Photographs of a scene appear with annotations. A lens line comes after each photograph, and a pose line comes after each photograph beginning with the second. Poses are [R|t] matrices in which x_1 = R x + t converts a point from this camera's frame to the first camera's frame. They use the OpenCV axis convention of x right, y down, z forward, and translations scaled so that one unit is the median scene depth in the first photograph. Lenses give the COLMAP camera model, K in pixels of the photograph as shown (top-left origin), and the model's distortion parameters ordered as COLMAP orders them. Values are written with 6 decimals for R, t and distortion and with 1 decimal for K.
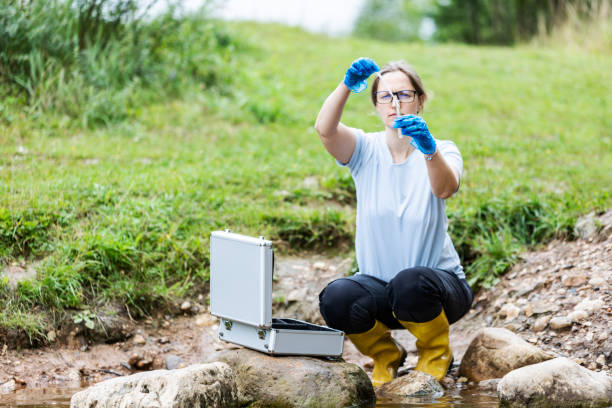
lens RADIAL K [[2499.7, 0, 306.3], [0, 2499.7, 203.9], [0, 0, 1]] dist [-0.303721, 1.284540]
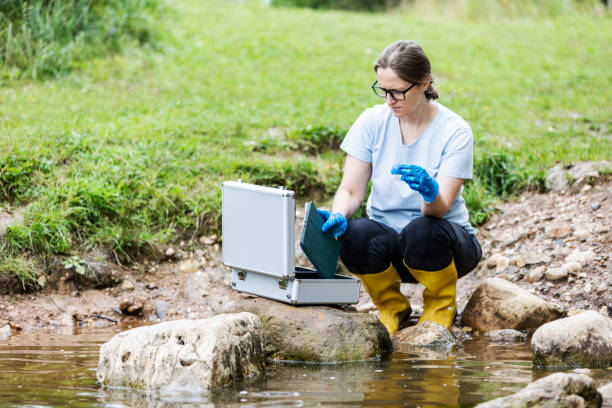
lens RADIAL K [[2130.1, 0, 306.0], [0, 2130.1, 203.5], [0, 0, 1]] dist [-0.159923, -0.669148]
pose [[0.996102, 0.011701, 0.087433, -0.070192], [-0.013642, 0.999673, 0.021639, 0.001411], [-0.087152, -0.022748, 0.995935, 0.130398]]
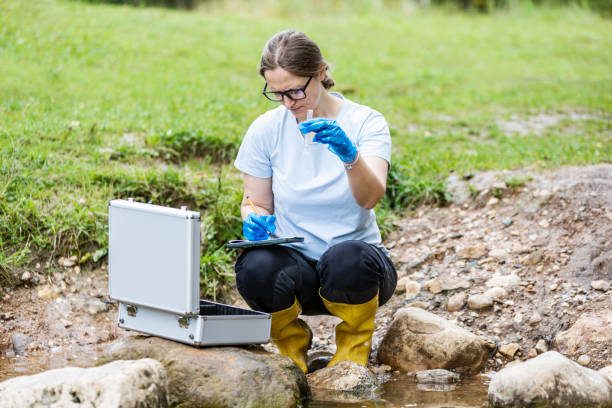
lens RADIAL K [[2030.5, 0, 304.9], [0, 2030.5, 204.5], [0, 0, 1]] dist [-0.119620, 0.314287]
pose [[0.979688, 0.007621, 0.200385, -0.097349], [-0.012690, 0.999631, 0.024023, -0.003608], [-0.200128, -0.026078, 0.979423, 0.273467]]
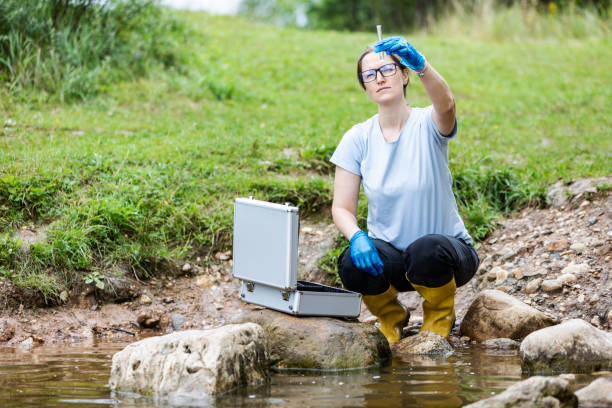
lens RADIAL K [[2130.1, 0, 306.0], [0, 2130.1, 203.5], [0, 0, 1]] dist [-0.159923, -0.669148]
pose [[0.997798, 0.005211, 0.066118, -0.058435], [-0.006086, 0.999896, 0.013048, 0.001230], [-0.066043, -0.013422, 0.997726, 0.088799]]
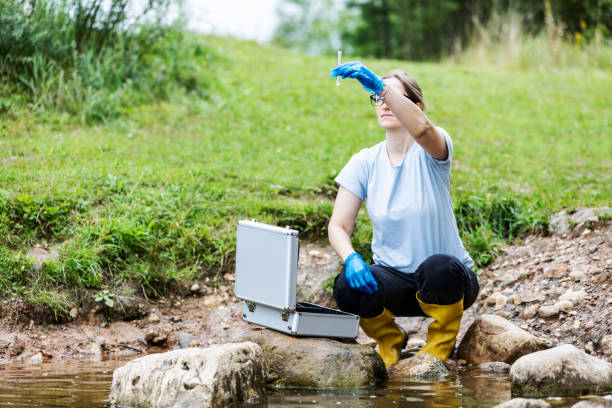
lens RADIAL K [[2130.1, 0, 306.0], [0, 2130.1, 203.5], [0, 0, 1]] dist [-0.159923, -0.669148]
pose [[0.998561, 0.024015, 0.047944, -0.045960], [-0.024124, 0.999708, 0.001695, 0.001270], [-0.047889, -0.002849, 0.998849, 0.067327]]
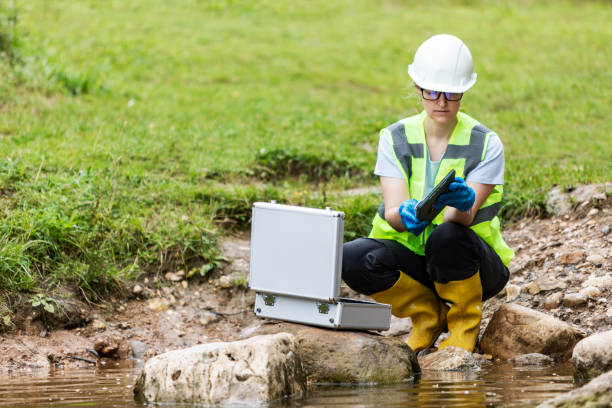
lens RADIAL K [[3582.2, 0, 306.0], [0, 3582.2, 204.1], [0, 0, 1]] dist [-0.319689, 10.882549]
pose [[0.982957, 0.000436, 0.183833, -0.232470], [0.000563, 0.999985, -0.005380, 0.016842], [-0.183833, 0.005392, 0.982943, -0.309544]]
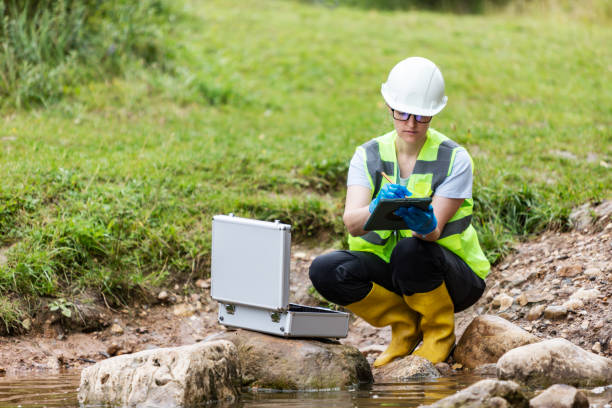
lens RADIAL K [[3582.2, 0, 306.0], [0, 3582.2, 204.1], [0, 0, 1]] dist [-0.319689, 10.882549]
pose [[0.999134, 0.010598, 0.040235, -0.049713], [-0.010433, 0.999936, -0.004319, 0.011324], [-0.040279, 0.003896, 0.999181, -0.378003]]
